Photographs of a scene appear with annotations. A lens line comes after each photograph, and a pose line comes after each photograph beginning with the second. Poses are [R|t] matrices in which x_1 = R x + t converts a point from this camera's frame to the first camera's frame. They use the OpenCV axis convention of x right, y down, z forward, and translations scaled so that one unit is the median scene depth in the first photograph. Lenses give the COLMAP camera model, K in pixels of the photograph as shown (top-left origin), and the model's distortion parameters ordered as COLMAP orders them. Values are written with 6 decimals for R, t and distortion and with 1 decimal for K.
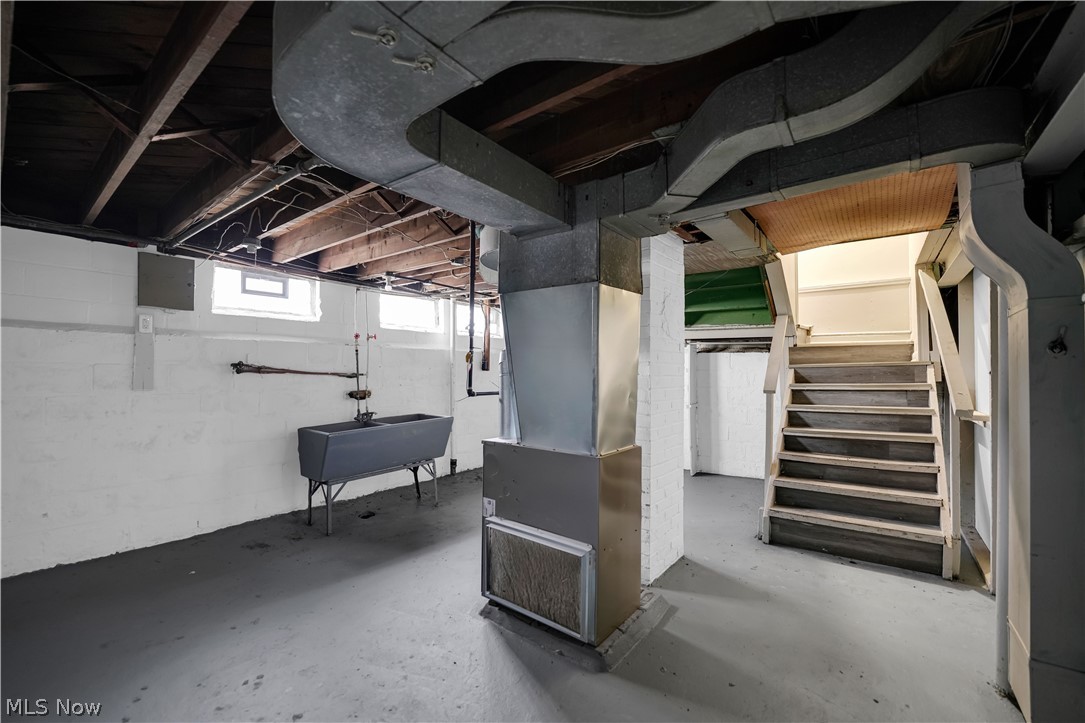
lens RADIAL K [[441.3, 0, 540.3], [0, 441.3, 362.4], [0, 0, 1]] dist [-0.000564, 0.000026]
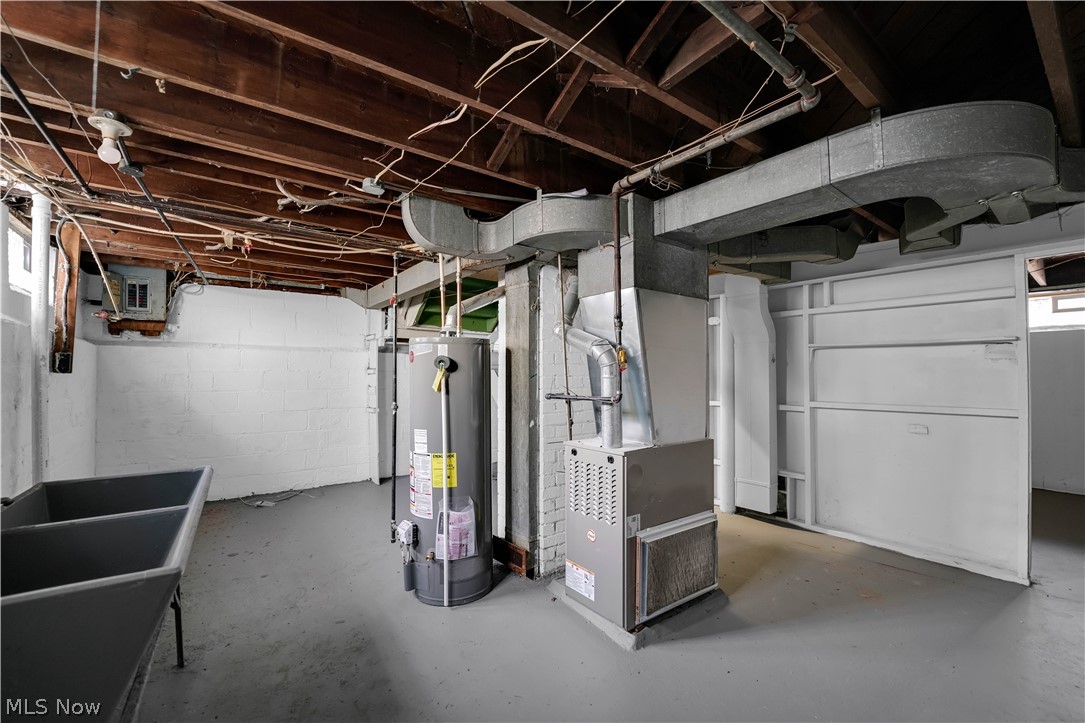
lens RADIAL K [[441.3, 0, 540.5], [0, 441.3, 366.4], [0, 0, 1]] dist [-0.000564, 0.000026]
pose [[0.284482, 0.005394, 0.958666, -1.043107], [-0.016941, 0.999856, -0.000599, 0.011776], [-0.958532, -0.016070, 0.284533, 0.948052]]
